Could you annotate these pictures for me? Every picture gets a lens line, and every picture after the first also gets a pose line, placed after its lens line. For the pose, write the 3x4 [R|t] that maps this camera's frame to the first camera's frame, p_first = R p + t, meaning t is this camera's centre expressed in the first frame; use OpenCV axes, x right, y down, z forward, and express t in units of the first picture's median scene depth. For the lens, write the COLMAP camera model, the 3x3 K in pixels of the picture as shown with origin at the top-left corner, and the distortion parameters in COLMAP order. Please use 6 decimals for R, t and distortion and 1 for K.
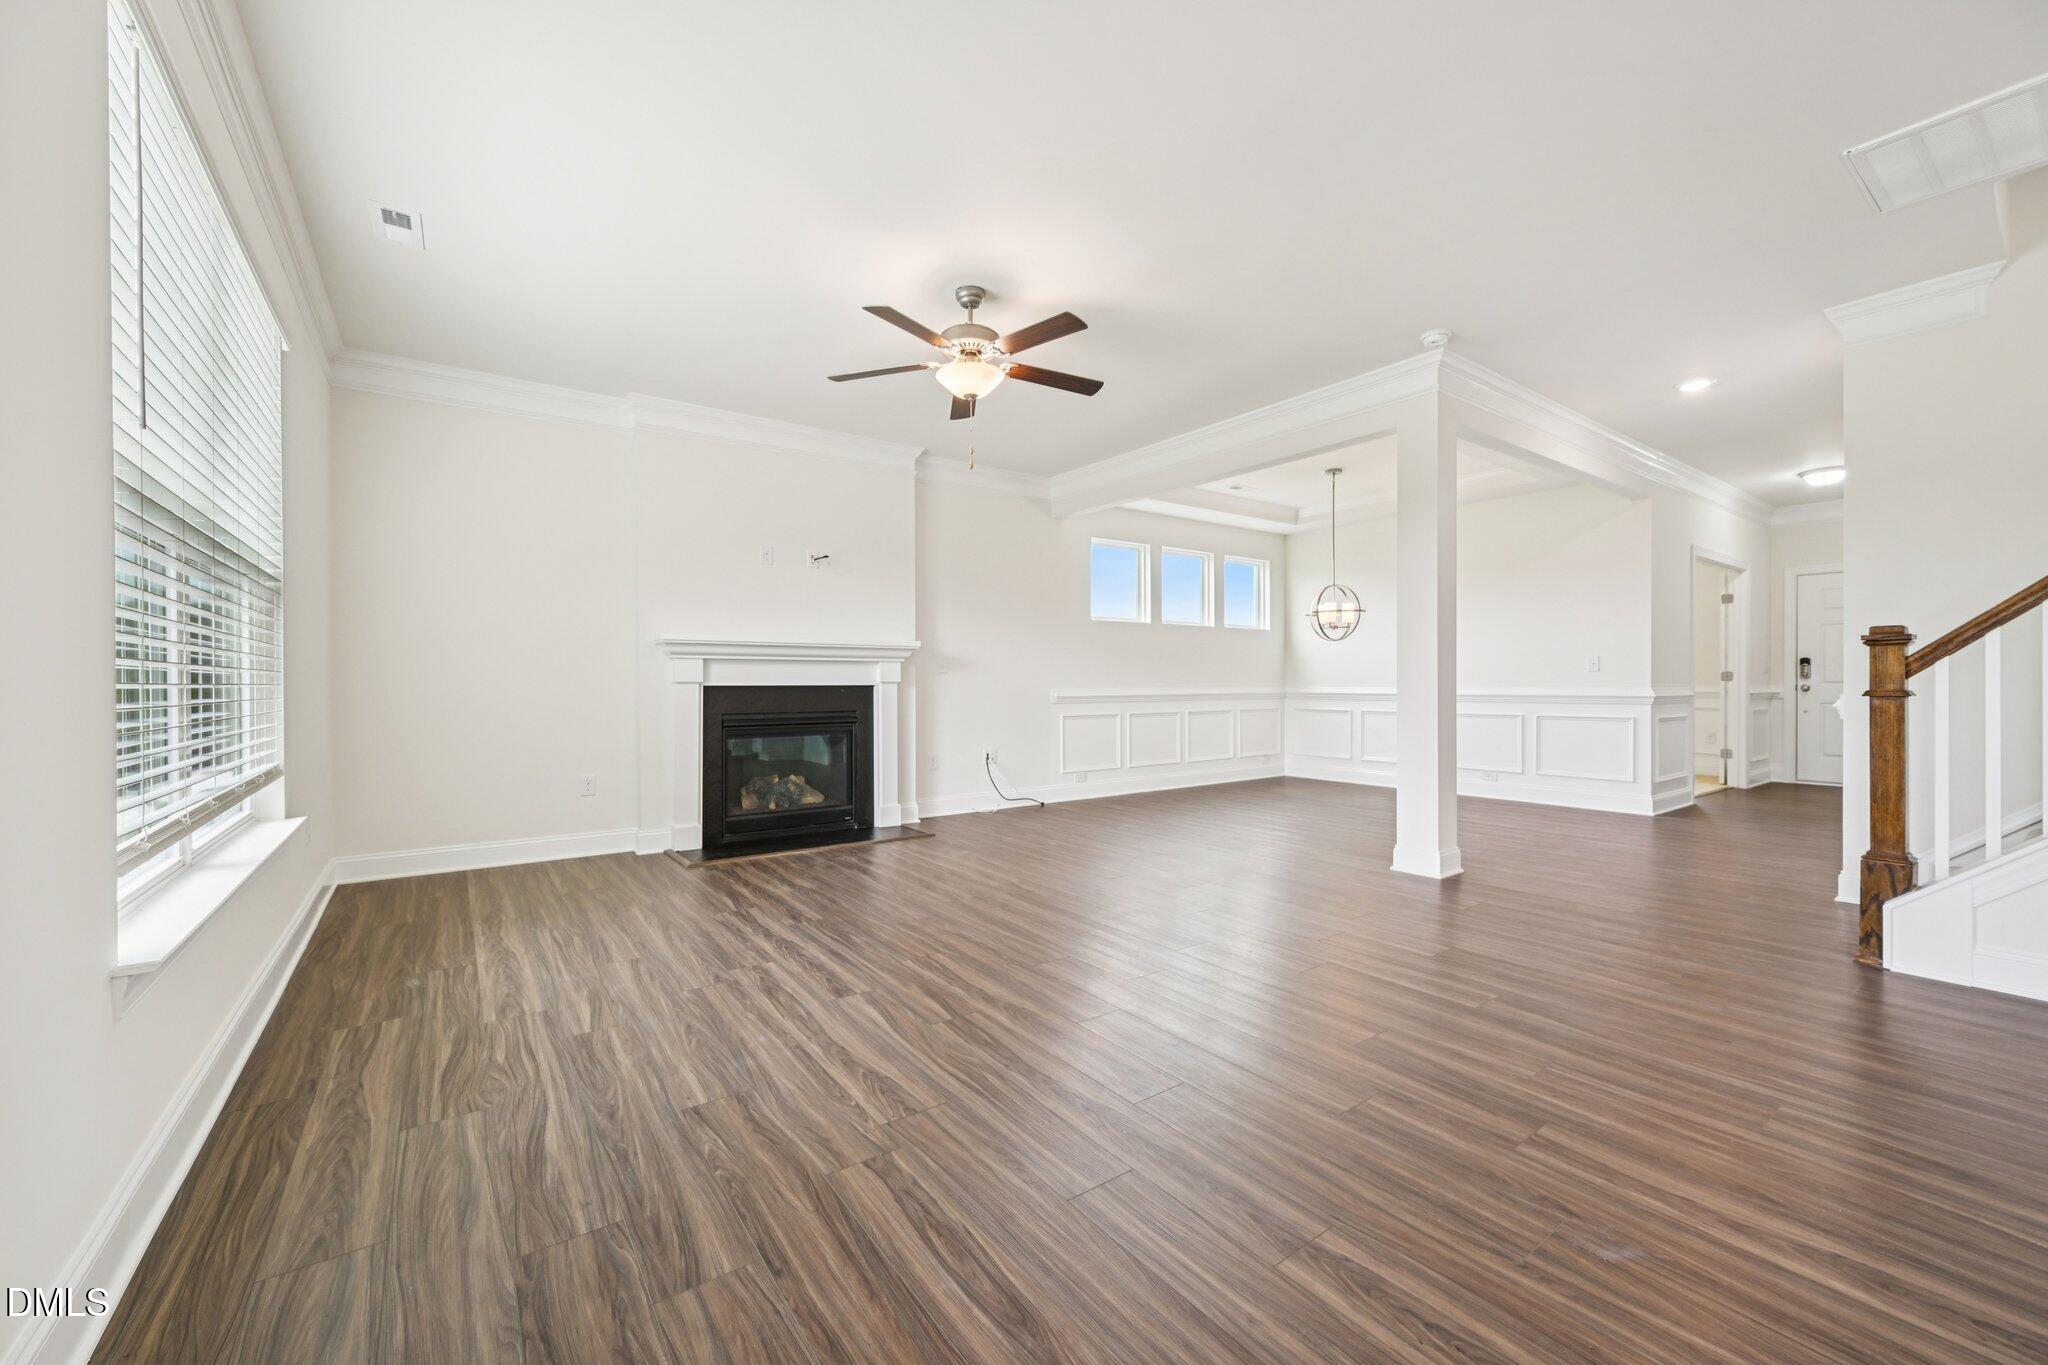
lens RADIAL K [[817.2, 0, 1022.2], [0, 817.2, 685.6], [0, 0, 1]] dist [-0.000845, 0.001105]
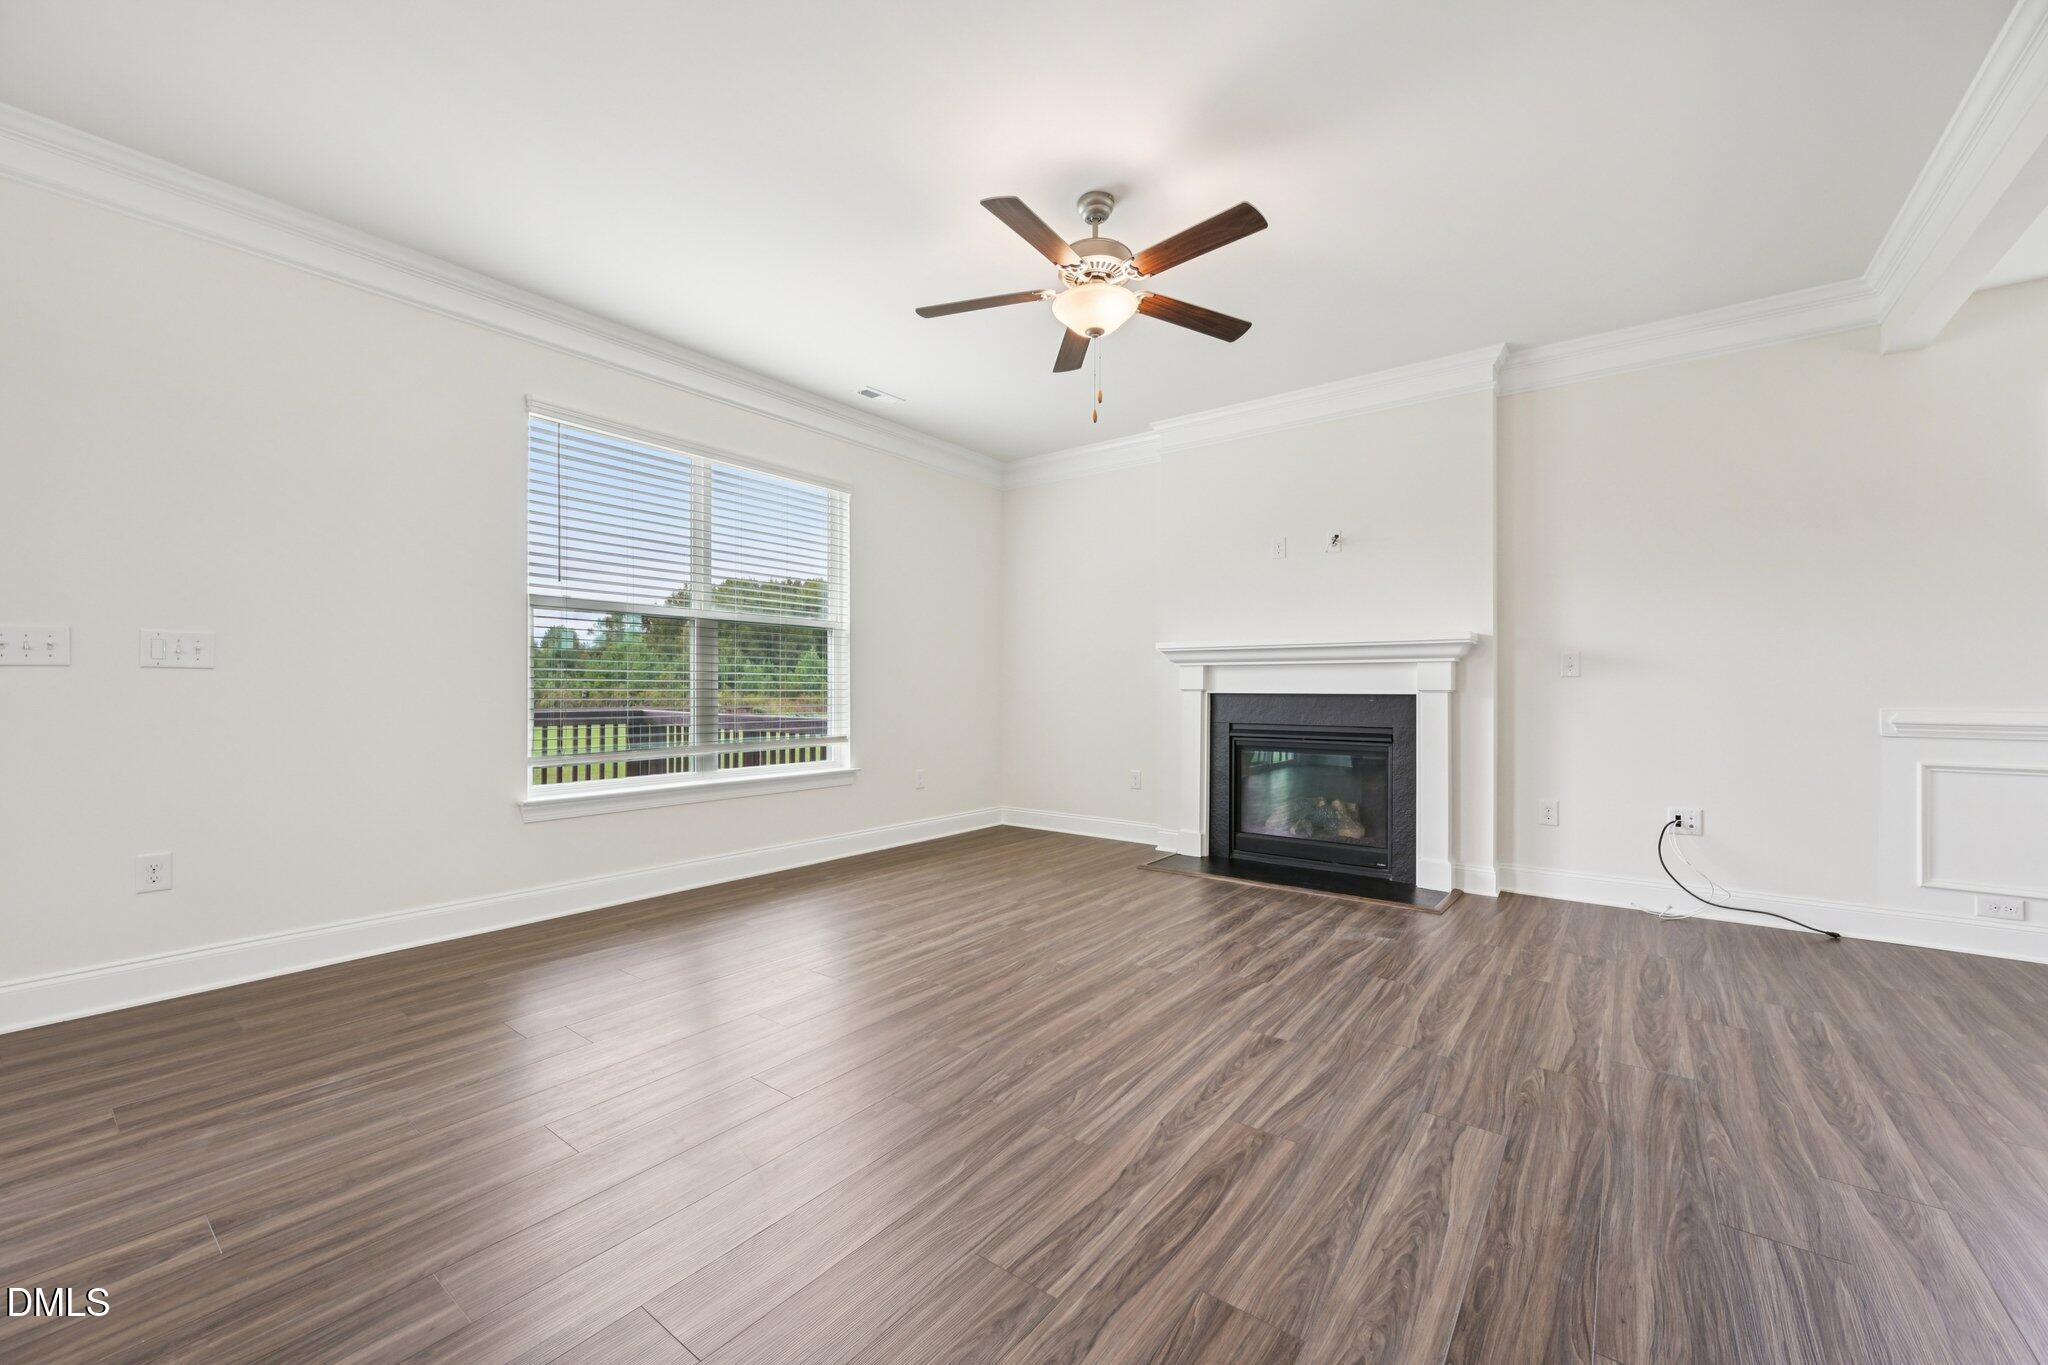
lens RADIAL K [[817.2, 0, 1022.3], [0, 817.2, 682.1], [0, 0, 1]] dist [-0.000845, 0.001105]
pose [[0.277711, -0.007775, -0.960633, 0.437195], [-0.009820, 0.999892, -0.010932, -0.000024], [0.960615, 0.012470, 0.277605, 0.455633]]
